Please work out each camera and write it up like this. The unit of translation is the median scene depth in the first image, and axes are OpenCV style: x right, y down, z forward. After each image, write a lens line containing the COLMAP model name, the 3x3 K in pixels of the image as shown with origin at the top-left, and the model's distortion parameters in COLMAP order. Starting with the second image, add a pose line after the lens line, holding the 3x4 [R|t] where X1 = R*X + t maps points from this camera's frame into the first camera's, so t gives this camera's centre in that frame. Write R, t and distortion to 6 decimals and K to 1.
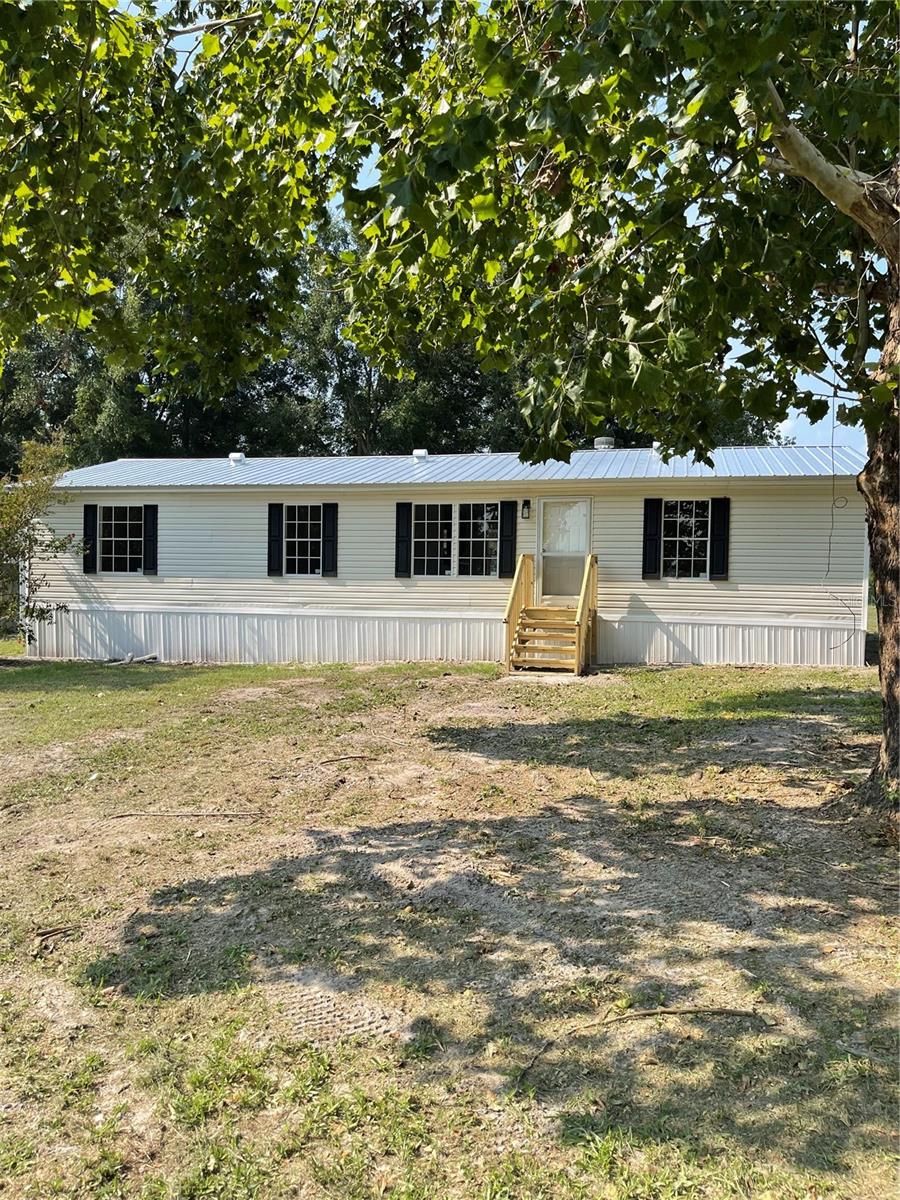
lens RADIAL K [[805.2, 0, 450.0], [0, 805.2, 600.0], [0, 0, 1]] dist [0.001631, 0.000005]
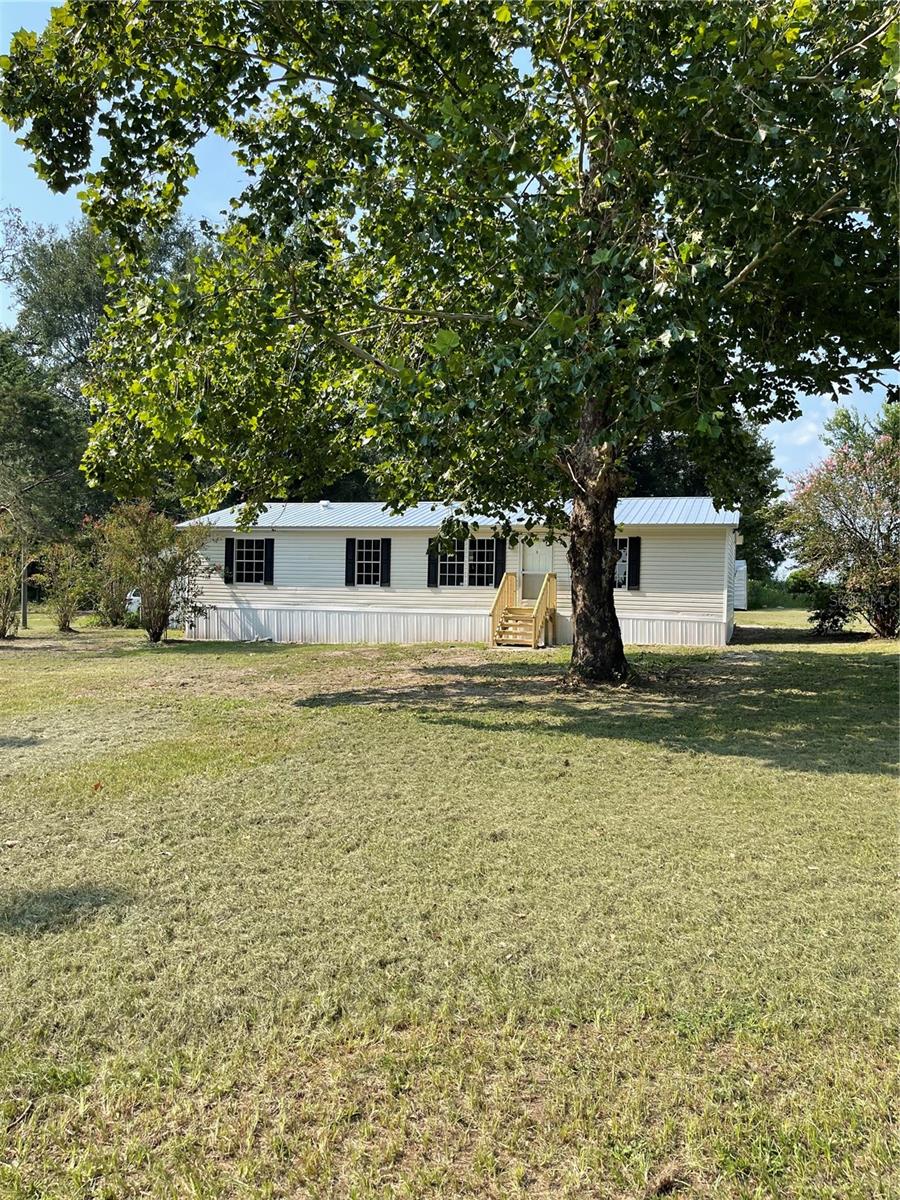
lens RADIAL K [[805.2, 0, 450.0], [0, 805.2, 600.0], [0, 0, 1]] dist [0.001631, 0.000005]
pose [[0.995948, 0.004812, -0.089797, 0.110730], [-0.005445, 0.999962, -0.006807, 0.006431], [0.089761, 0.007268, 0.995937, -0.512542]]
